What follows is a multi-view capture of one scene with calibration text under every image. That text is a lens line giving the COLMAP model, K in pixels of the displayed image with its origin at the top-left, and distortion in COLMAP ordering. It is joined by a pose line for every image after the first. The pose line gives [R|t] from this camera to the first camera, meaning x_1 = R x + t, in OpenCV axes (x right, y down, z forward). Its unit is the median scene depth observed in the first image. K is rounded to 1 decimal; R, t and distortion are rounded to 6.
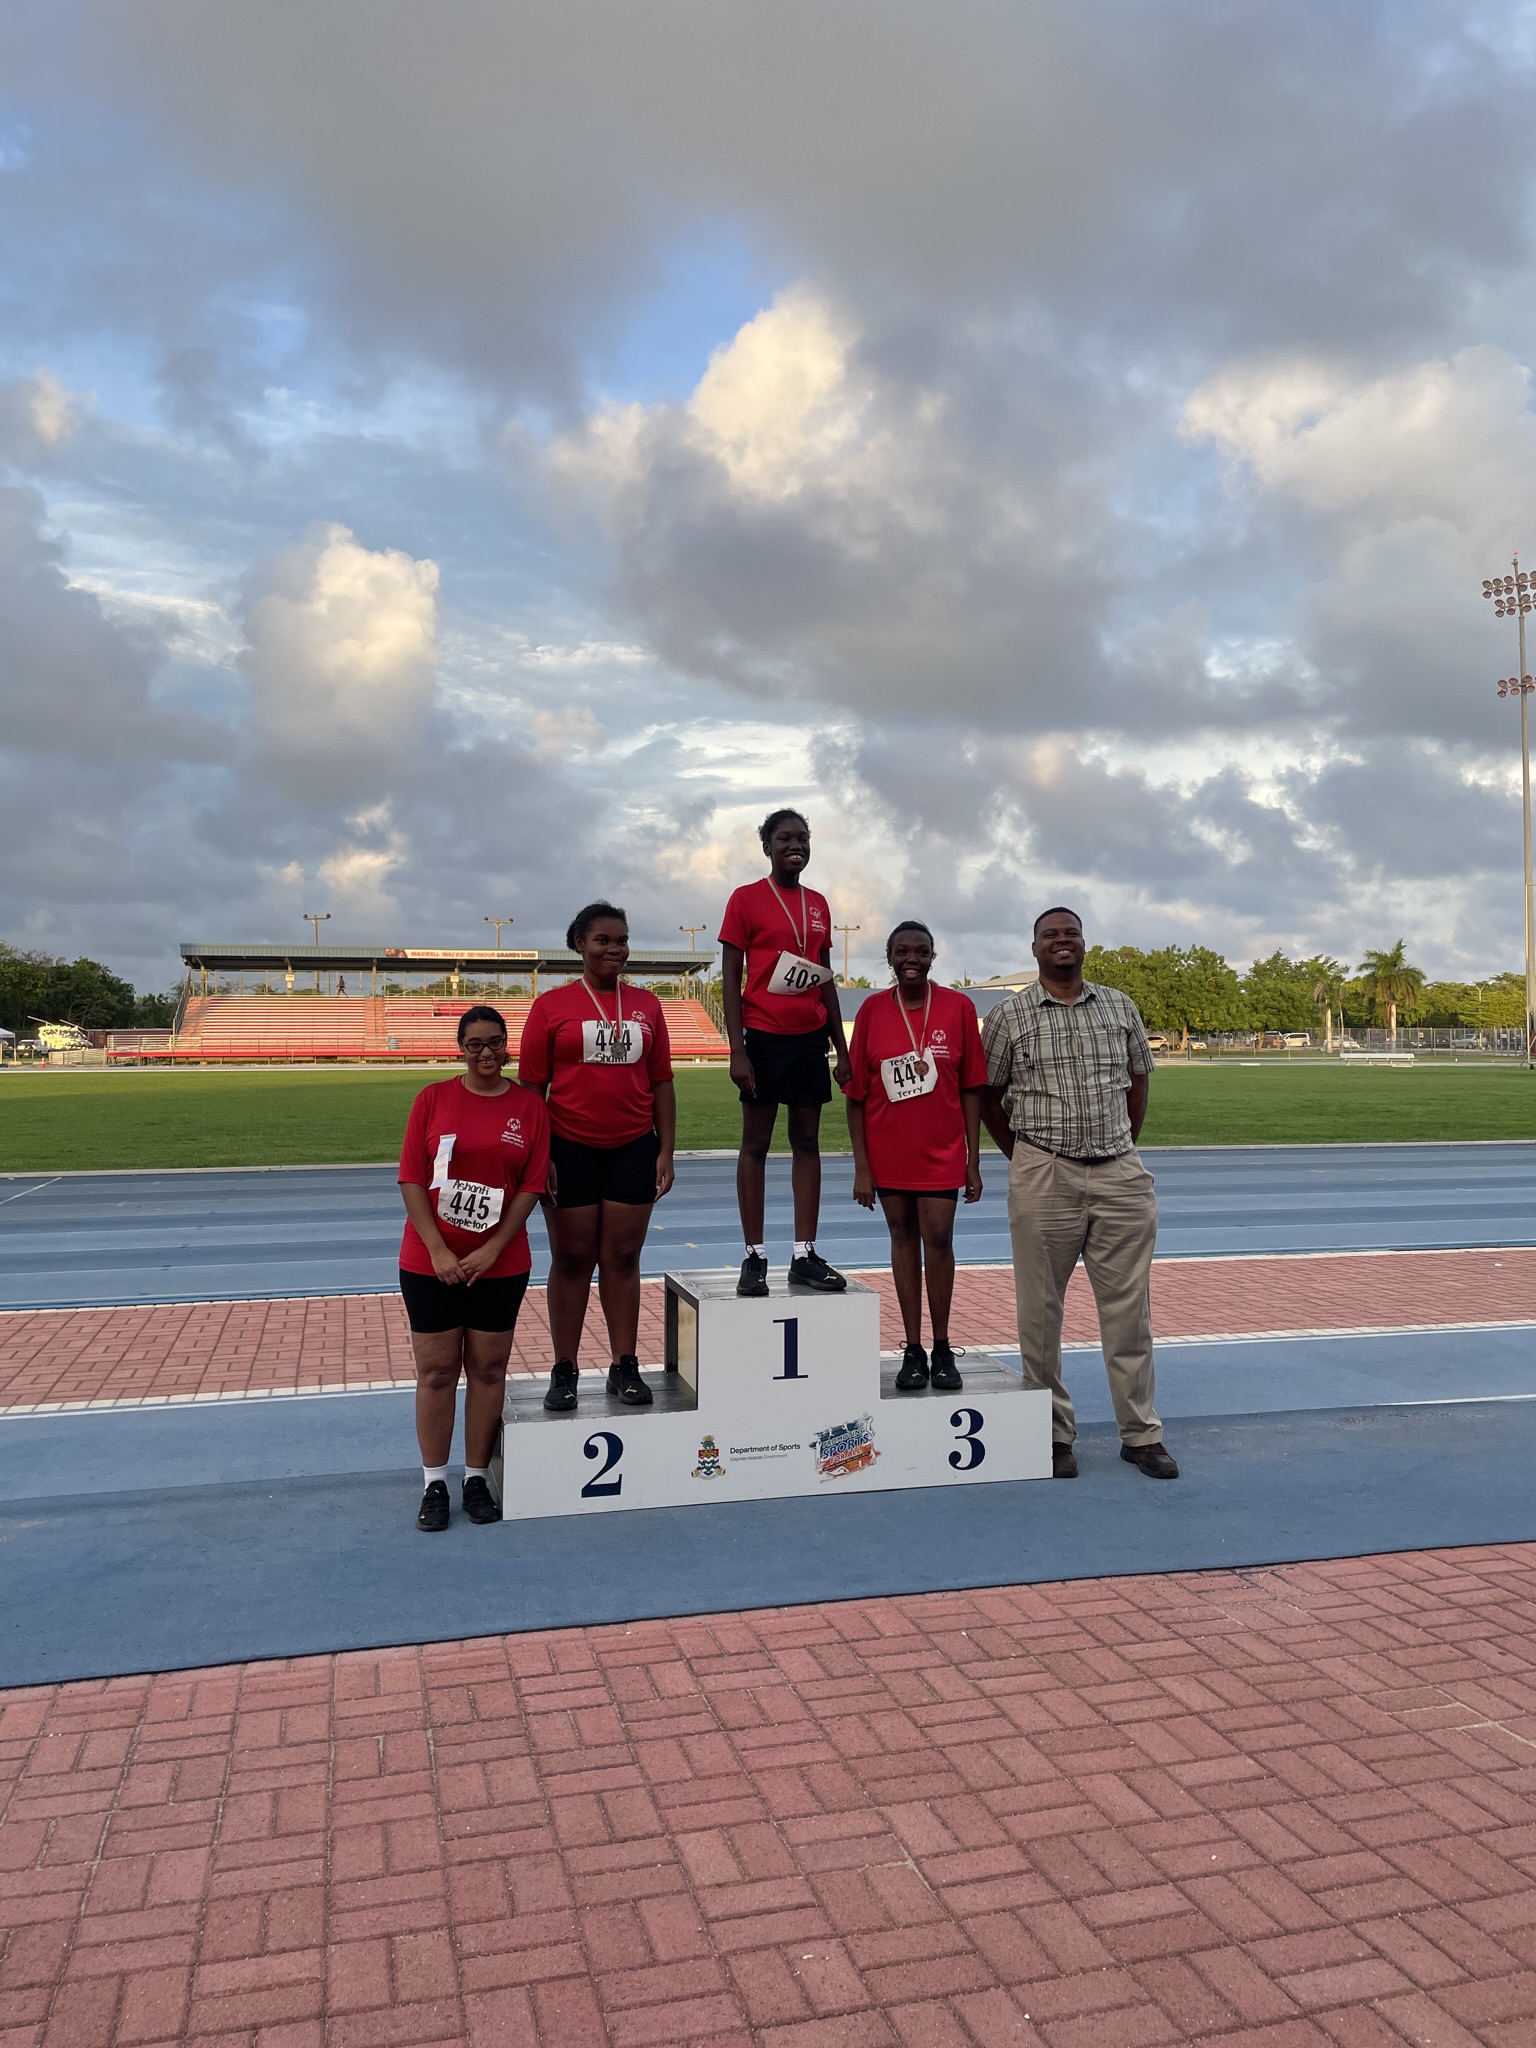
lens RADIAL K [[1508.4, 0, 760.5], [0, 1508.4, 992.3], [0, 0, 1]] dist [0.065248, -0.071022]
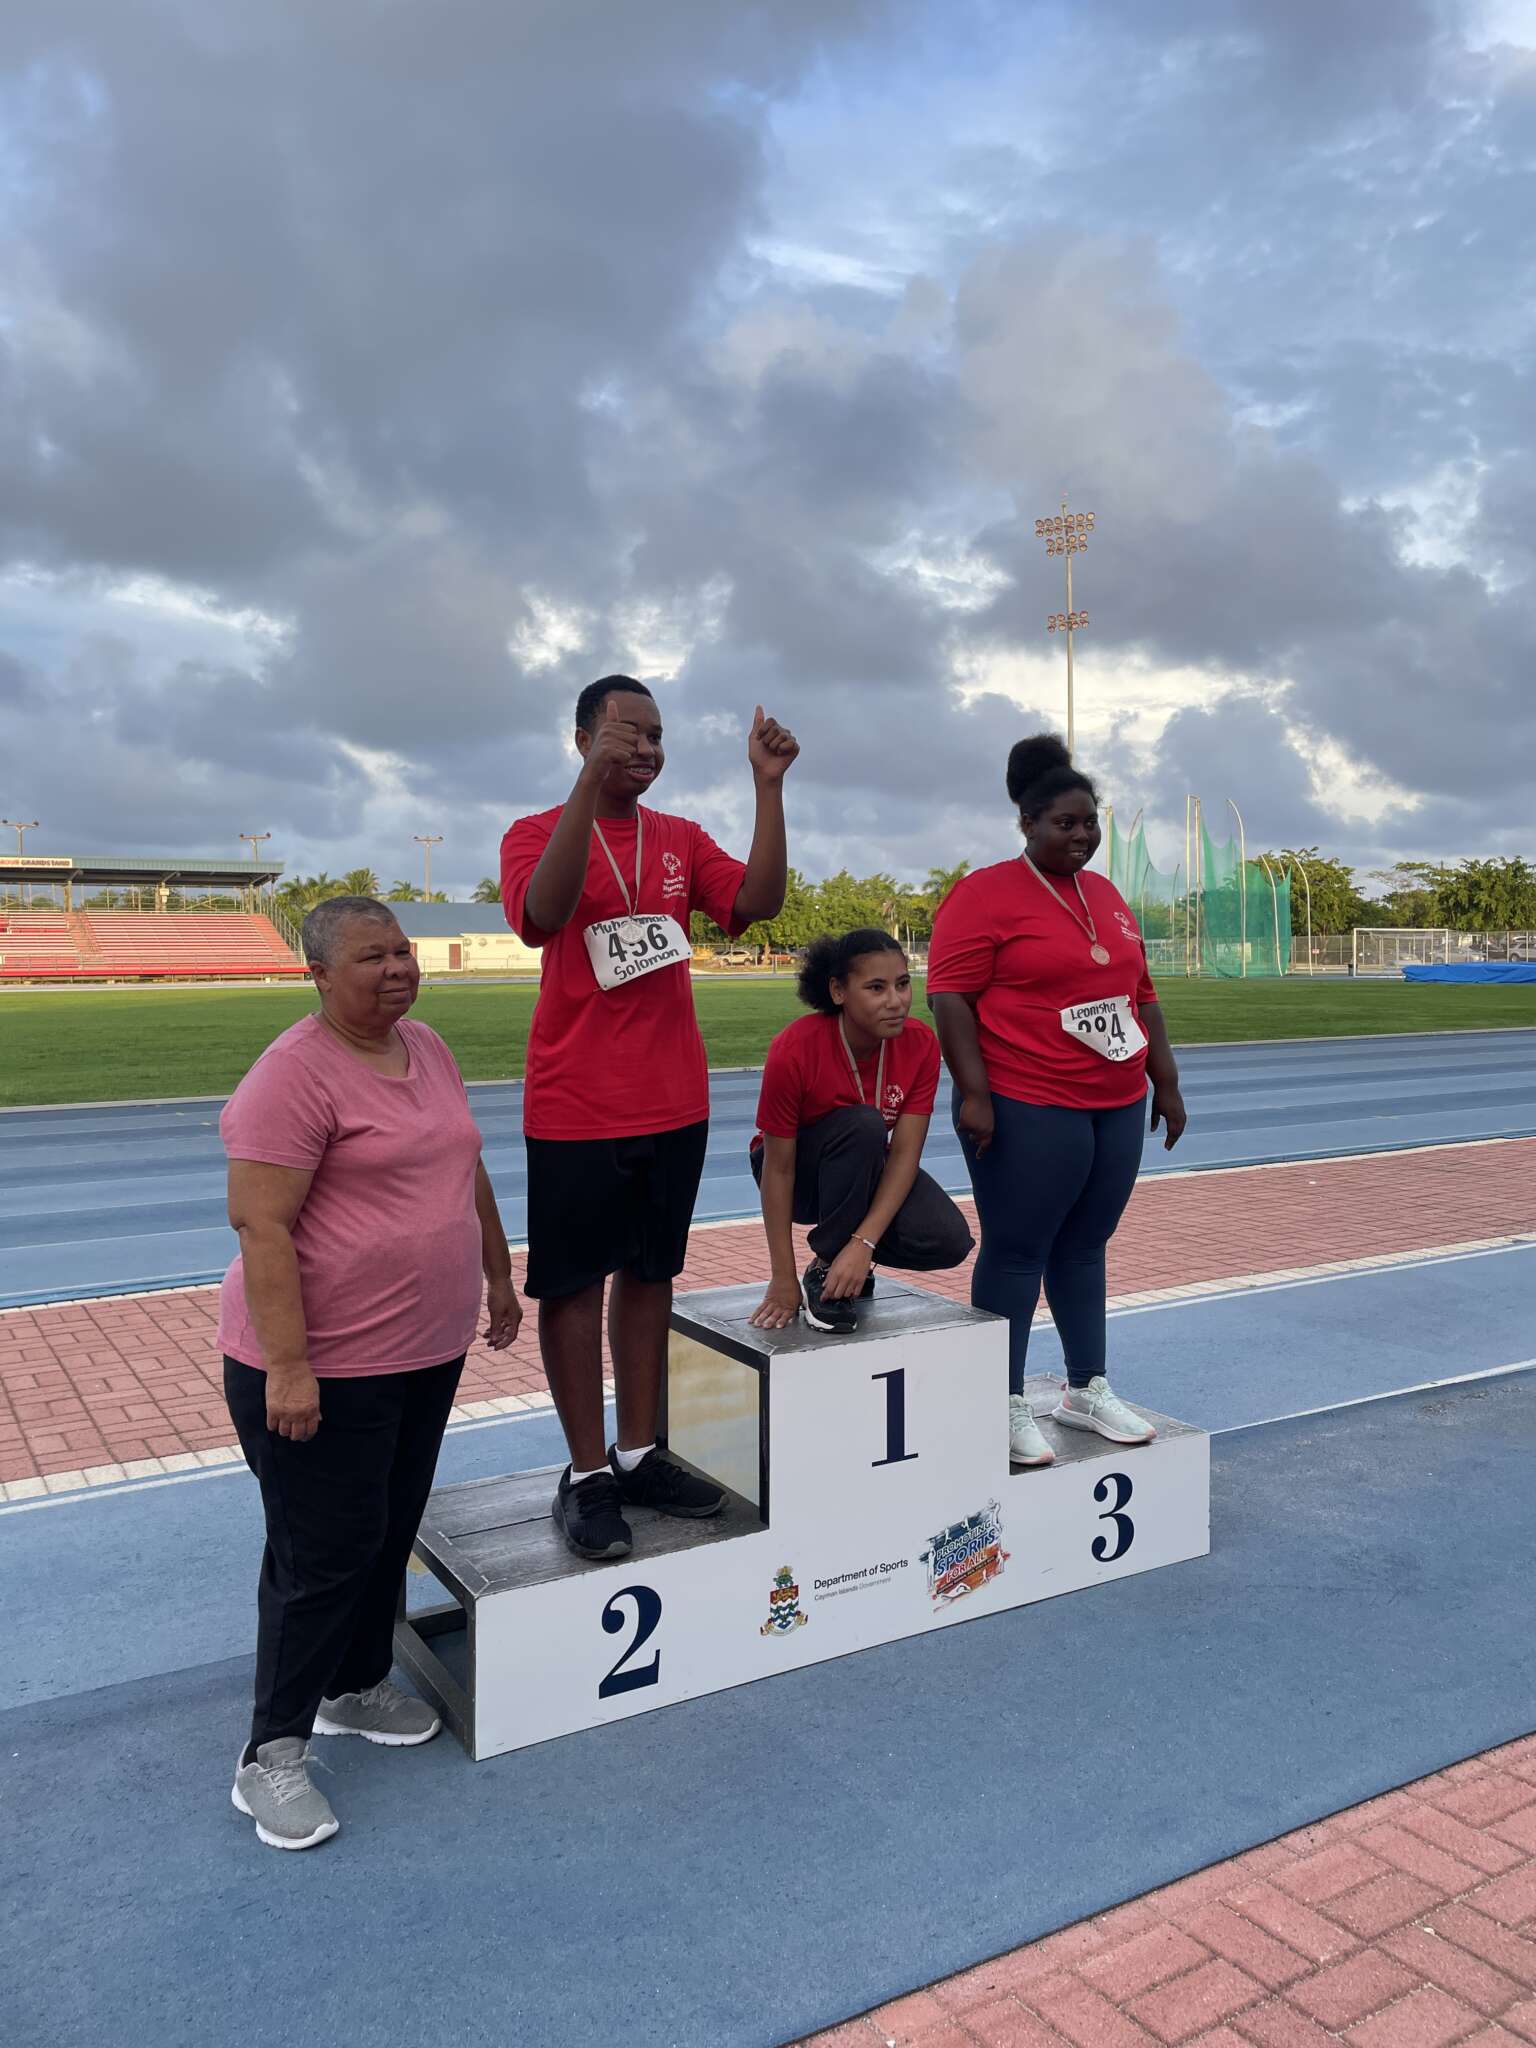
lens RADIAL K [[1508.4, 0, 760.5], [0, 1508.4, 992.3], [0, 0, 1]] dist [0.065248, -0.071022]
pose [[0.959777, -0.013340, 0.280445, -0.213877], [-0.002207, 0.998481, 0.055047, 0.018088], [-0.280753, -0.053452, 0.958290, 0.400145]]
